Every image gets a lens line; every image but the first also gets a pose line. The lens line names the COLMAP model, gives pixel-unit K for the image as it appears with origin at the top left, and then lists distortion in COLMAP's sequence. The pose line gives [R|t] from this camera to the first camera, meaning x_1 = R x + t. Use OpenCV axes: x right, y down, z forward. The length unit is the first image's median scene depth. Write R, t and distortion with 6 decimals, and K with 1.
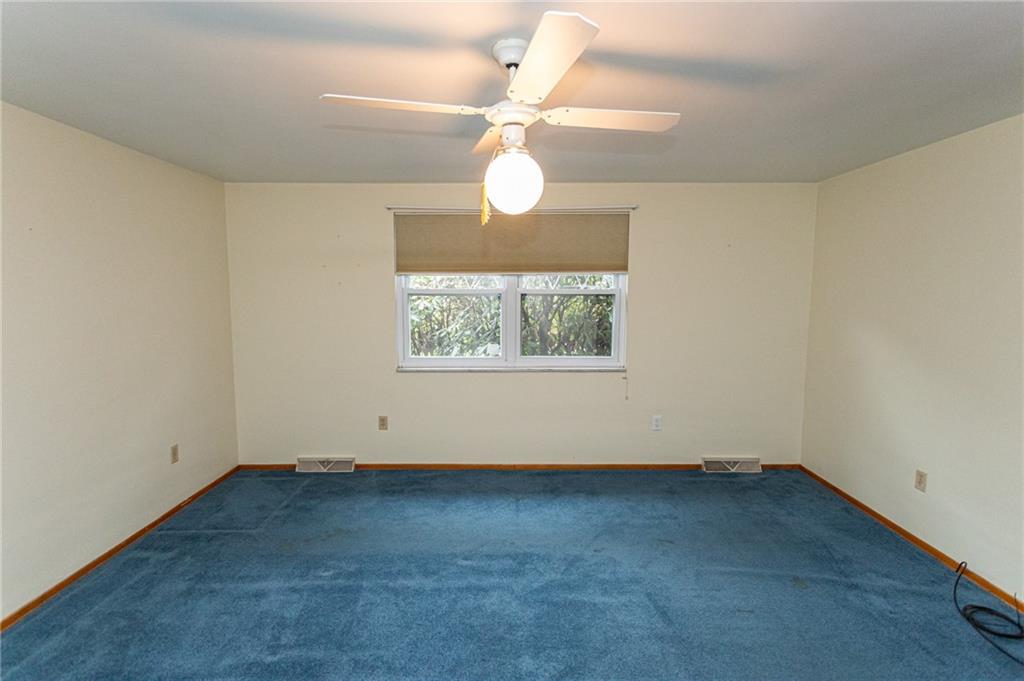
lens RADIAL K [[496.4, 0, 510.8], [0, 496.4, 332.1], [0, 0, 1]] dist [-0.000894, -0.000830]
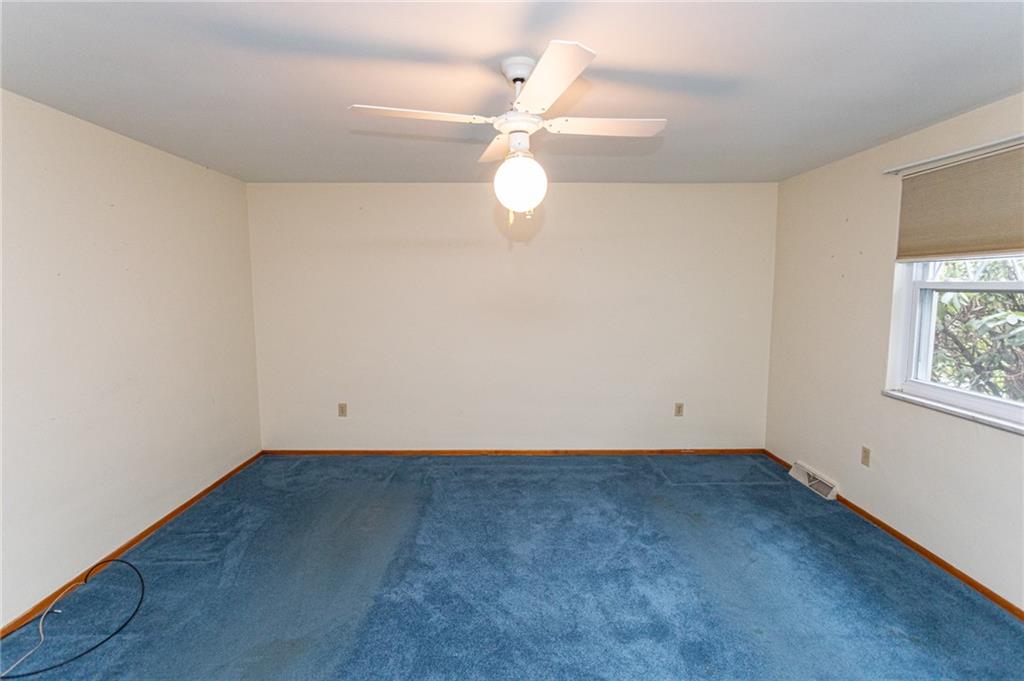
lens RADIAL K [[496.4, 0, 510.8], [0, 496.4, 332.1], [0, 0, 1]] dist [-0.000894, -0.000830]
pose [[0.011036, 0.096537, -0.995268, 0.528876], [-0.090219, 0.991365, 0.095158, -0.034805], [0.995861, 0.088742, 0.019650, 0.462798]]
